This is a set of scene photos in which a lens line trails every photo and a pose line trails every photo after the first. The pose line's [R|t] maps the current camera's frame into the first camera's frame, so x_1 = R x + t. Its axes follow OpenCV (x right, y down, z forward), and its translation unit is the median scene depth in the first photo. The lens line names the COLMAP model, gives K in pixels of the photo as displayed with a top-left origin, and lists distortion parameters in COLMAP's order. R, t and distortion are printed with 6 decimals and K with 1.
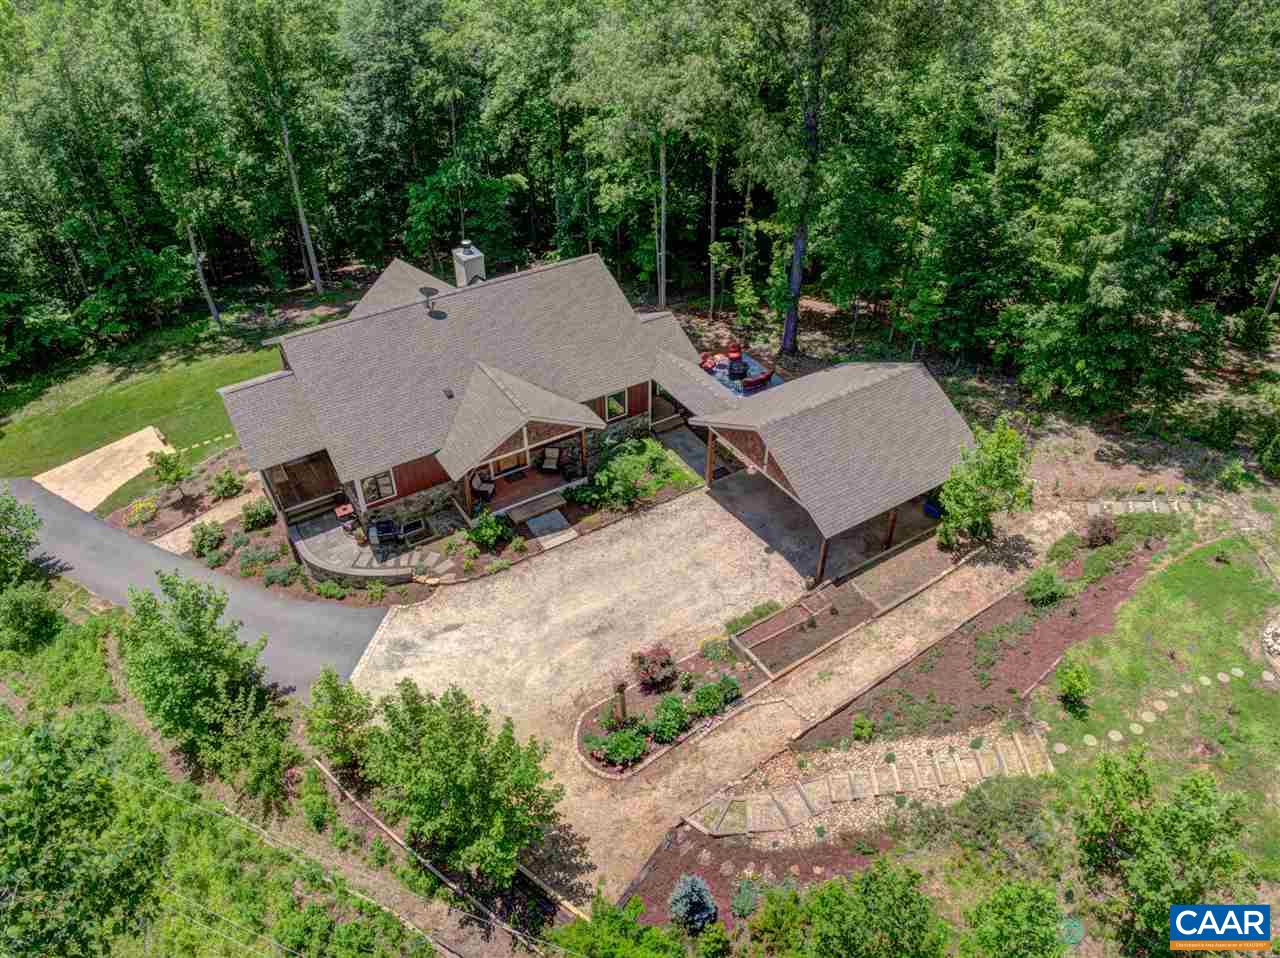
lens RADIAL K [[919.6, 0, 642.4], [0, 919.6, 489.4], [0, 0, 1]] dist [-0.125619, 0.019412]
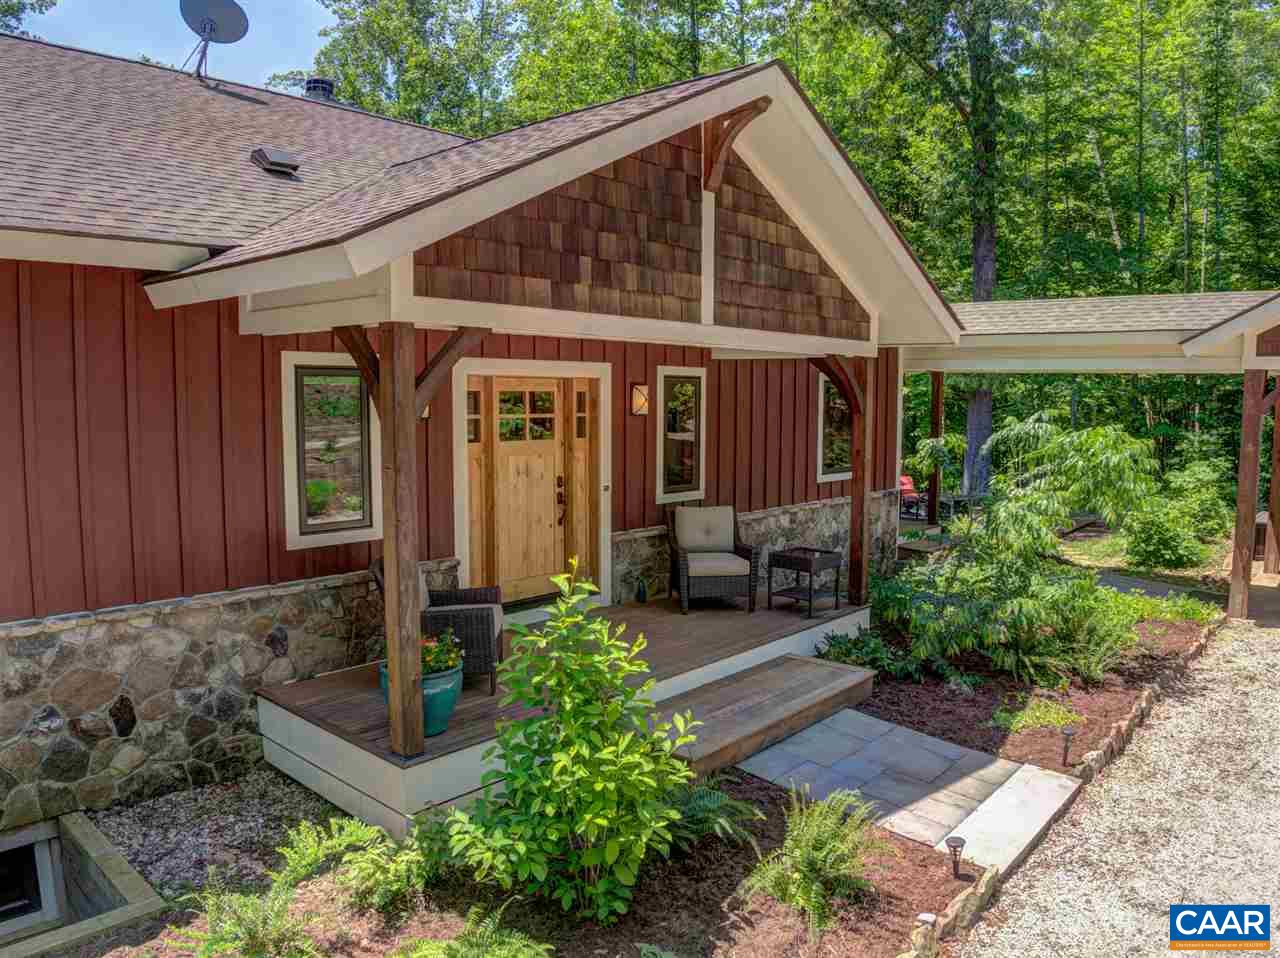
lens RADIAL K [[919.6, 0, 641.6], [0, 919.6, 480.2], [0, 0, 1]] dist [-0.125619, 0.019412]
pose [[0.965637, -0.024988, 0.258689, -0.187186], [0.156625, 0.850258, -0.502524, 0.071721], [-0.207396, 0.525773, 0.824954, 0.861343]]
